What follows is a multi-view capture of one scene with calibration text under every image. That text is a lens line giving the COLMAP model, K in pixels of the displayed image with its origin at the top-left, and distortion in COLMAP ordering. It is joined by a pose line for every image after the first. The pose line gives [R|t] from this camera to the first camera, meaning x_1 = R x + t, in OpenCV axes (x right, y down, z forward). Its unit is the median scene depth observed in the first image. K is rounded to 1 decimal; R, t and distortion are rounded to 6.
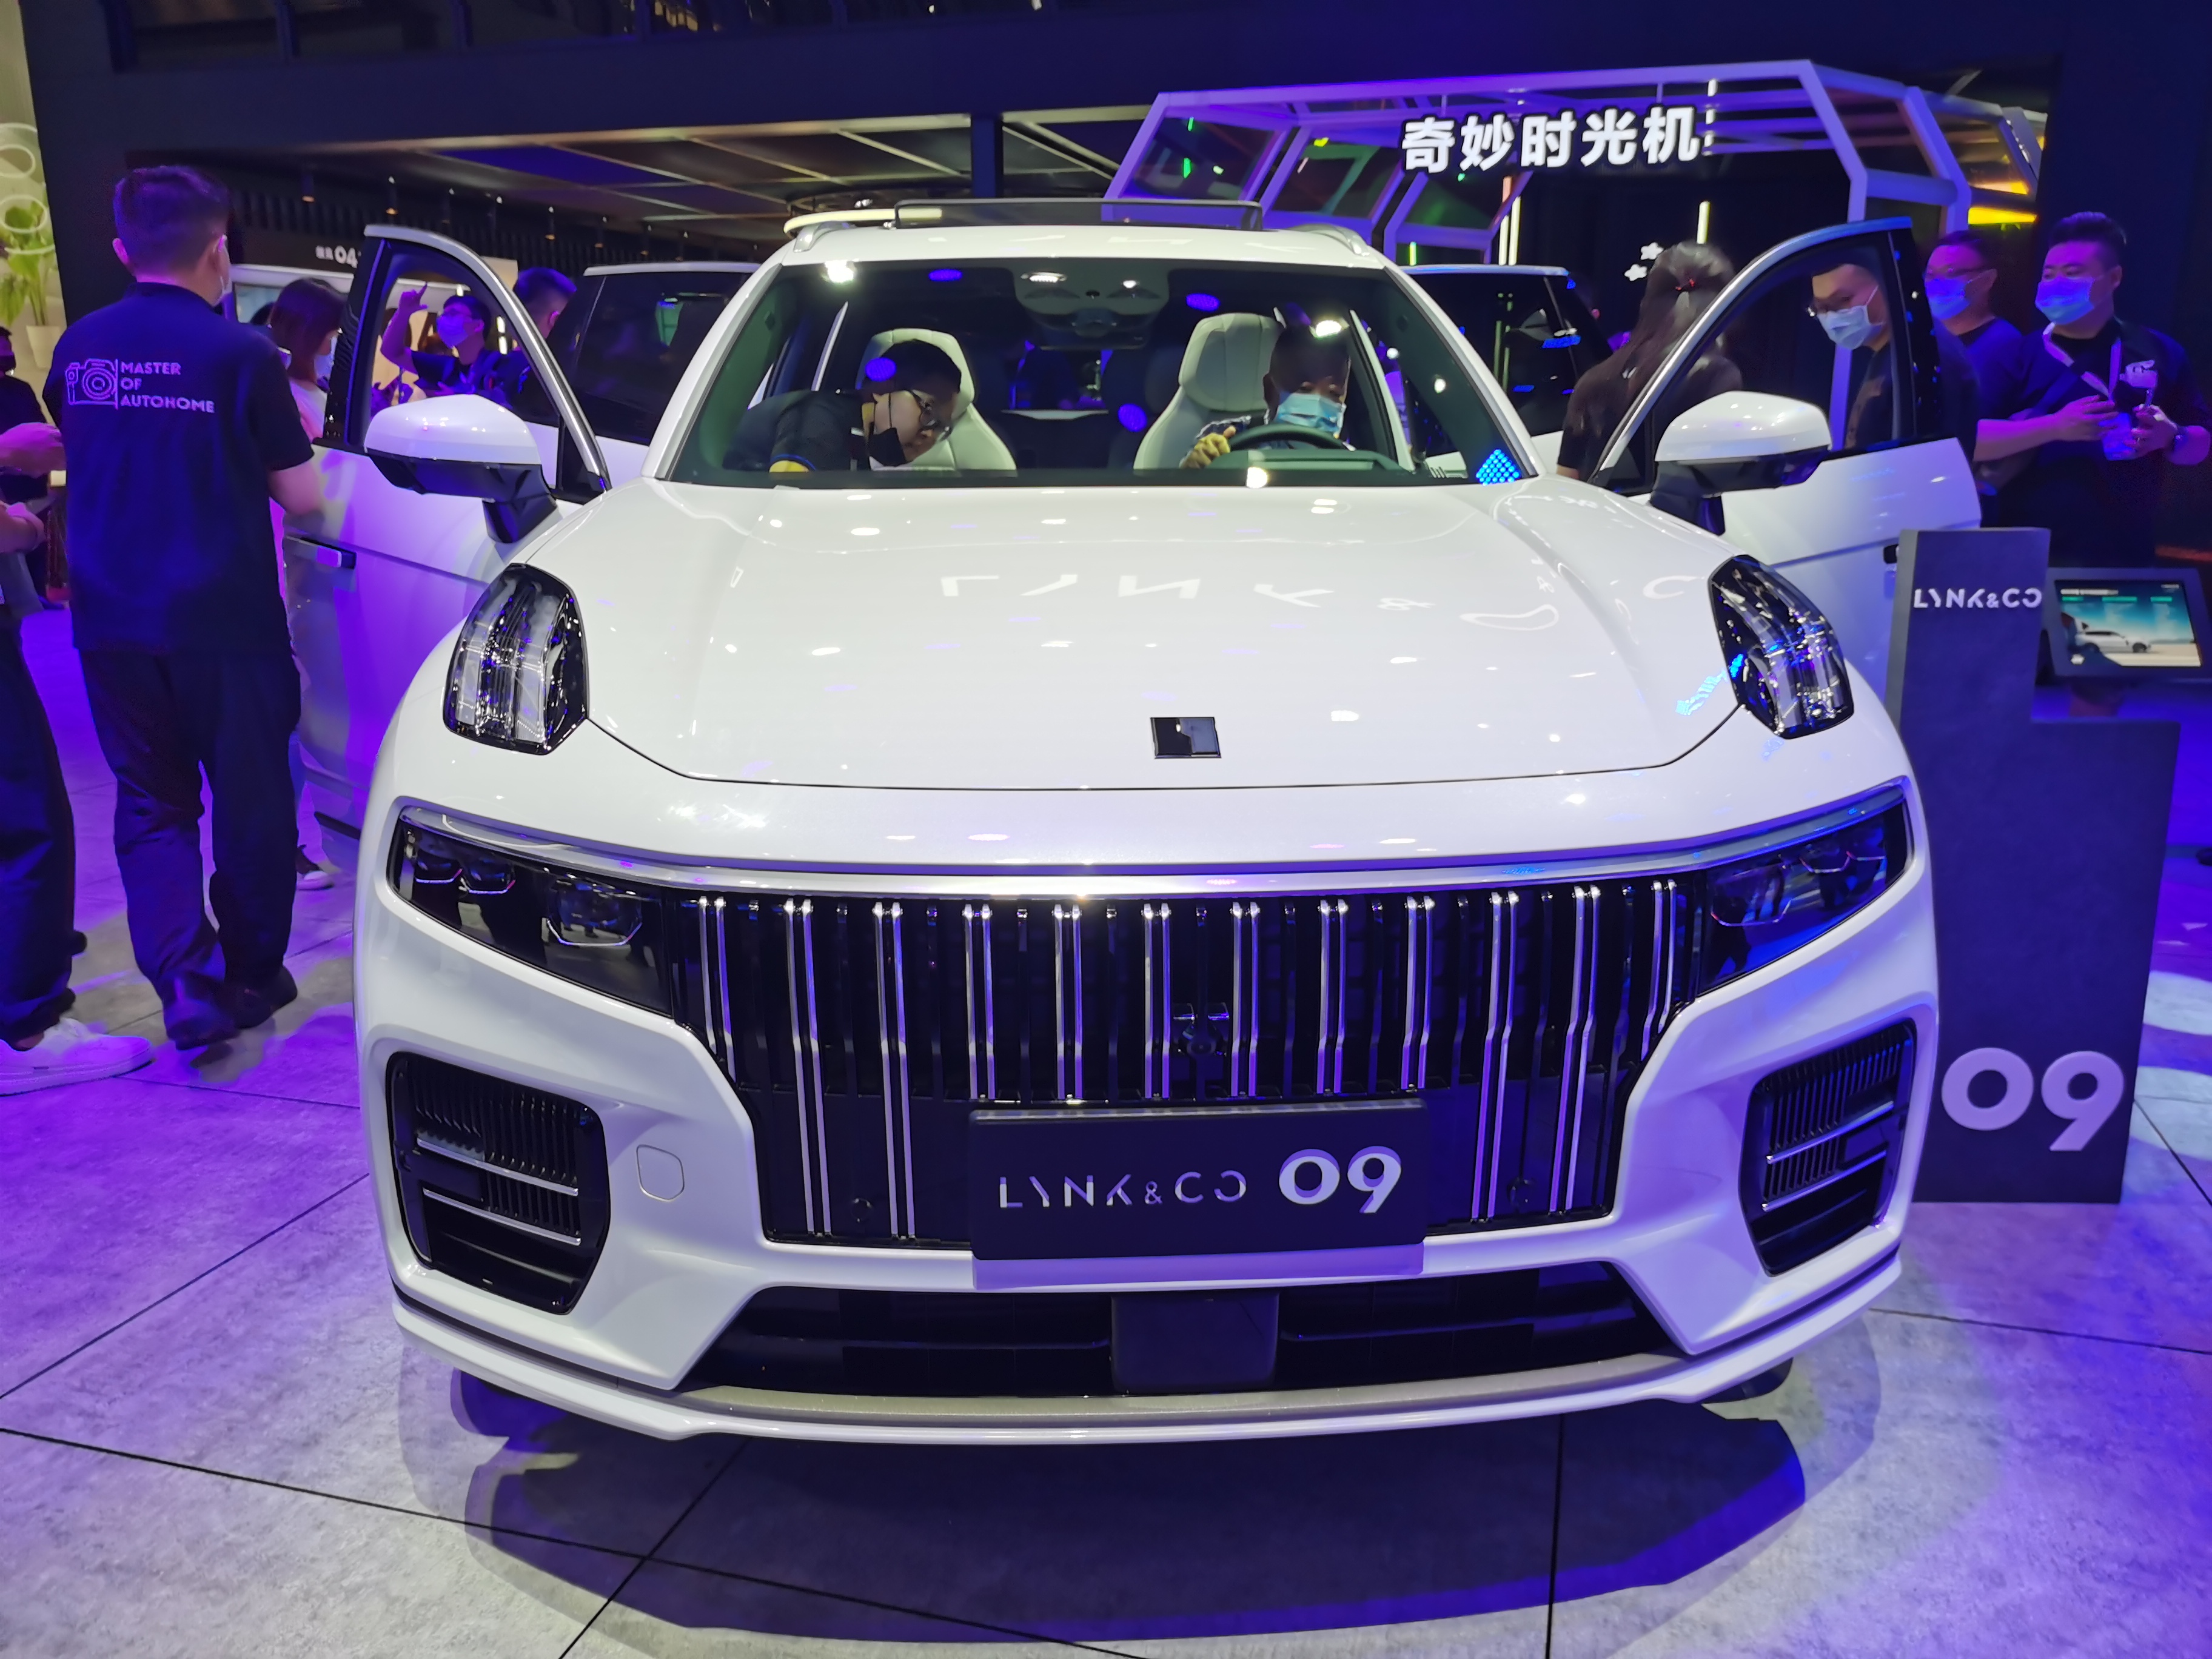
lens RADIAL K [[1791.7, 0, 1137.2], [0, 1791.7, 834.0], [0, 0, 1]] dist [-0.002311, 0.044139]
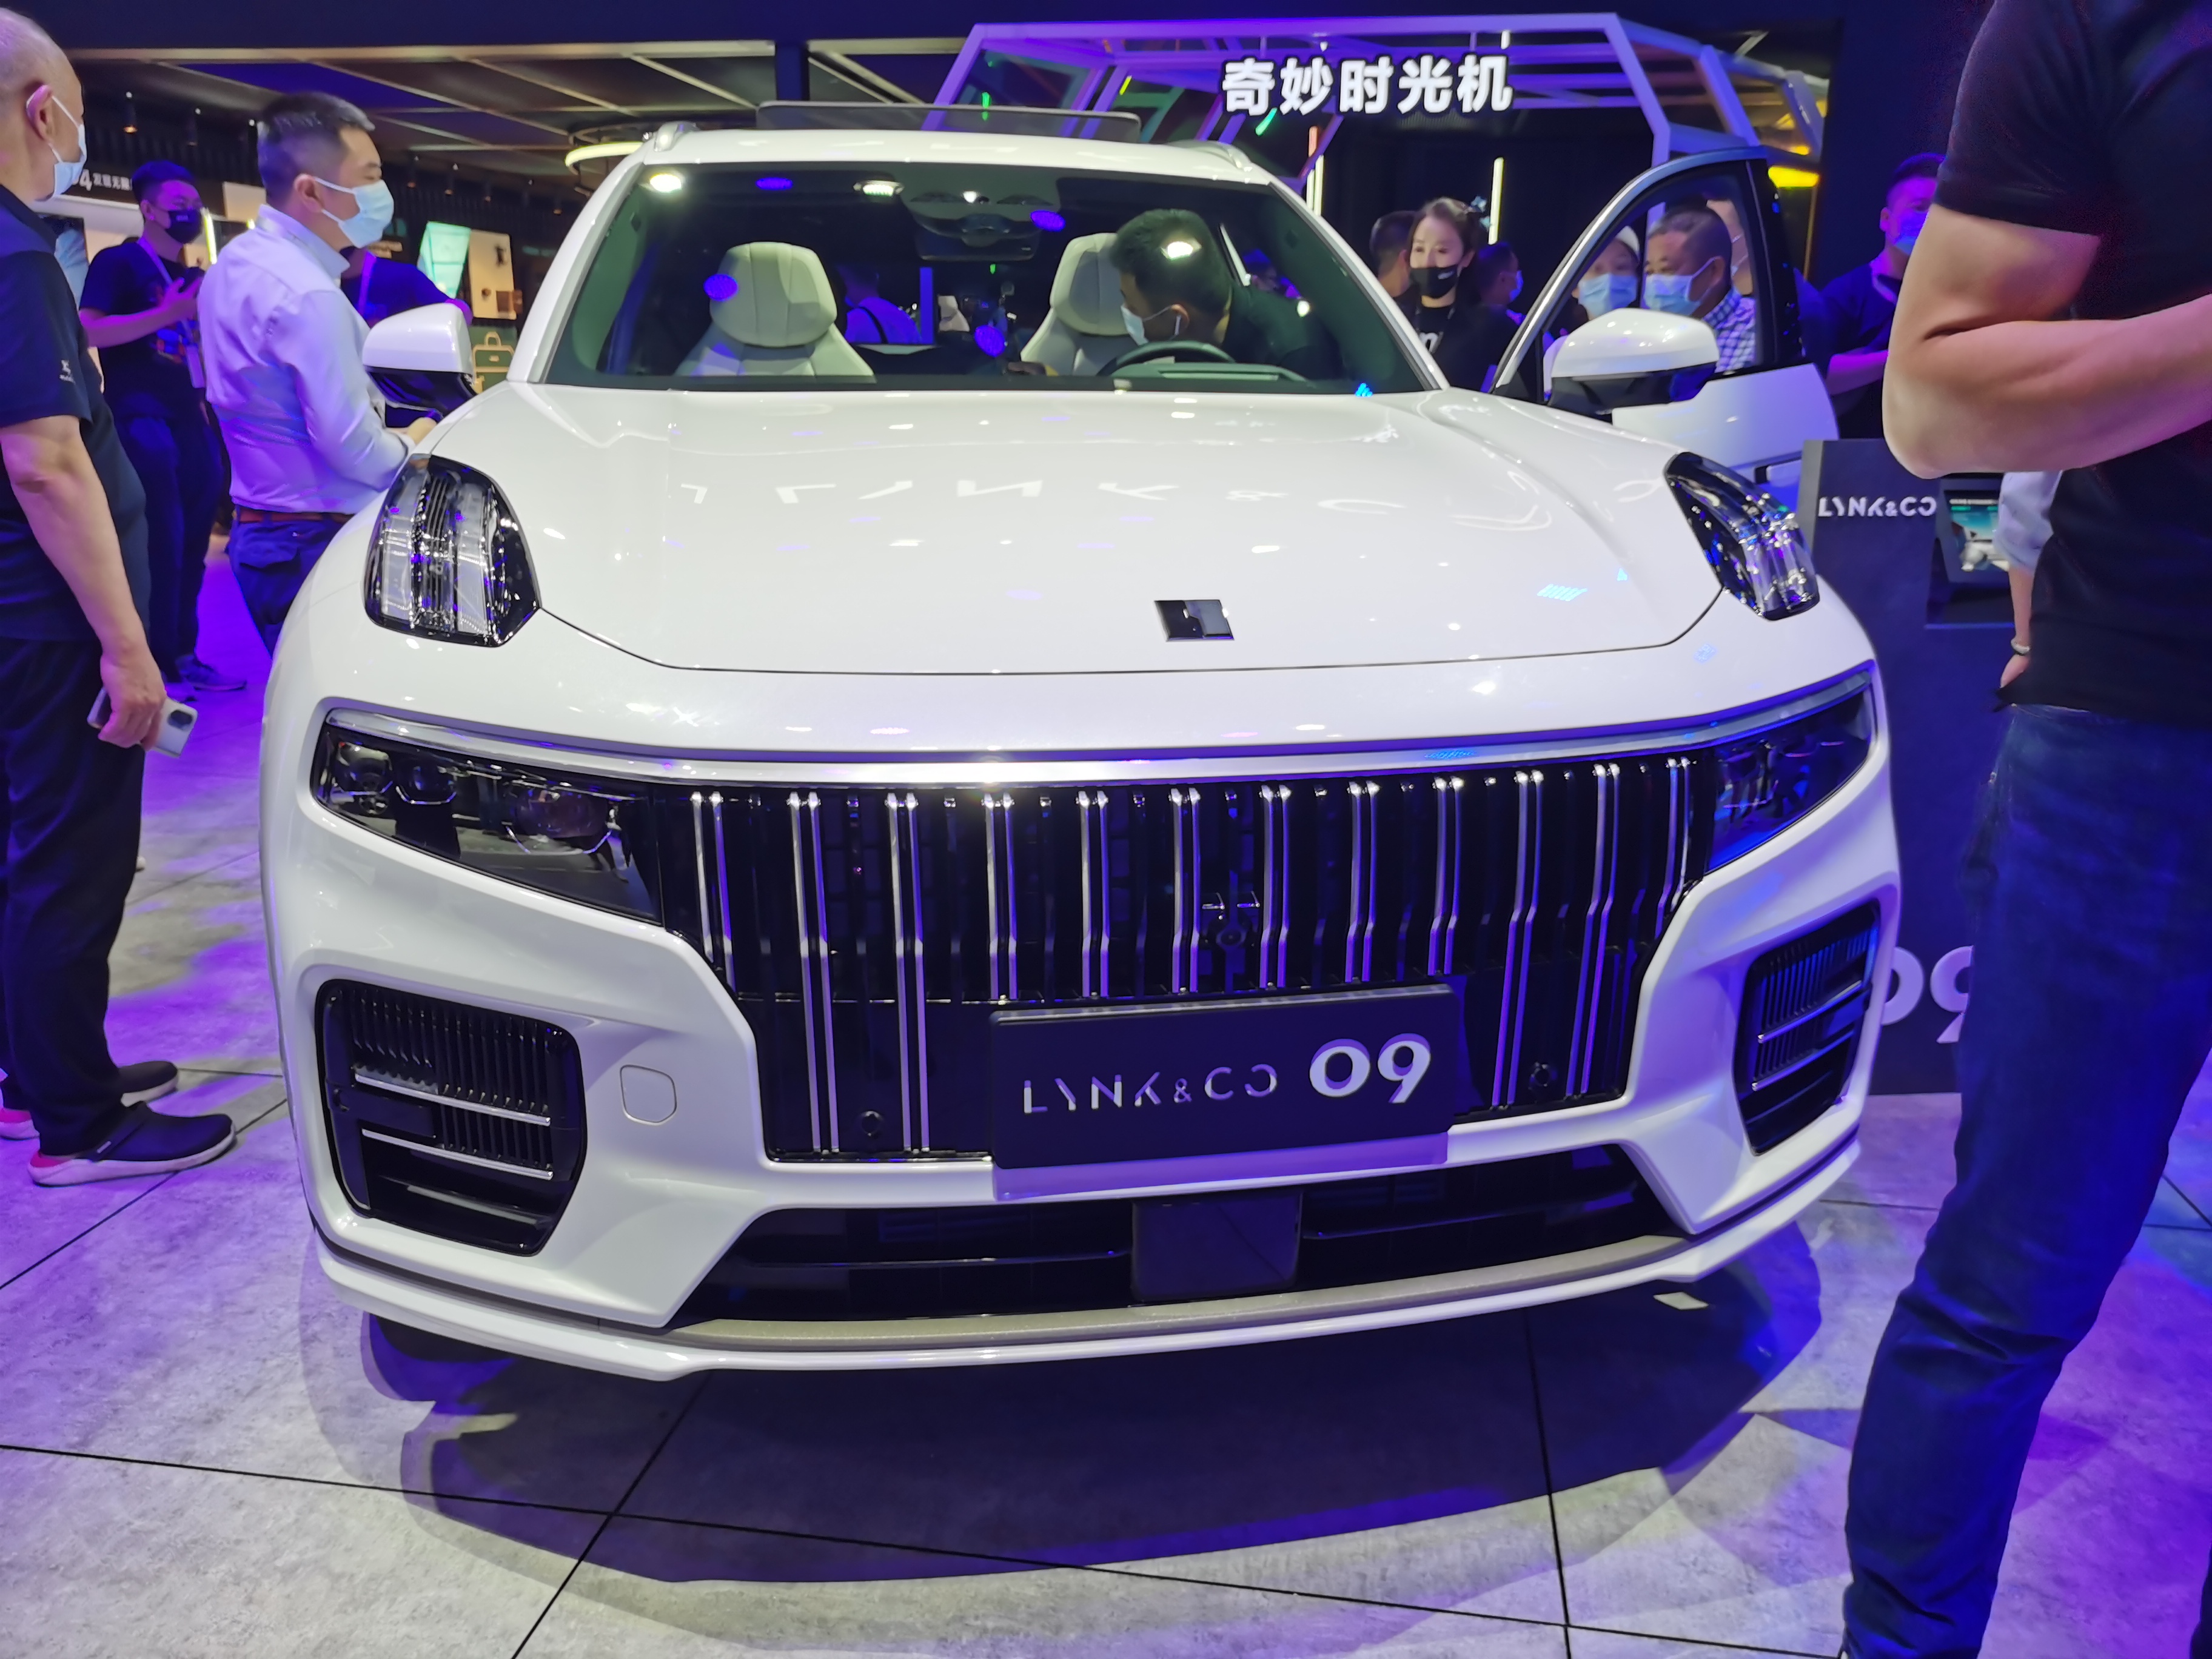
lens RADIAL K [[1791.7, 0, 1137.2], [0, 1791.7, 834.0], [0, 0, 1]] dist [-0.002311, 0.044139]
pose [[0.991754, -0.022343, 0.126190, -0.109160], [0.020180, 0.999627, 0.018391, 0.036191], [-0.126554, -0.015693, 0.991836, 0.041843]]
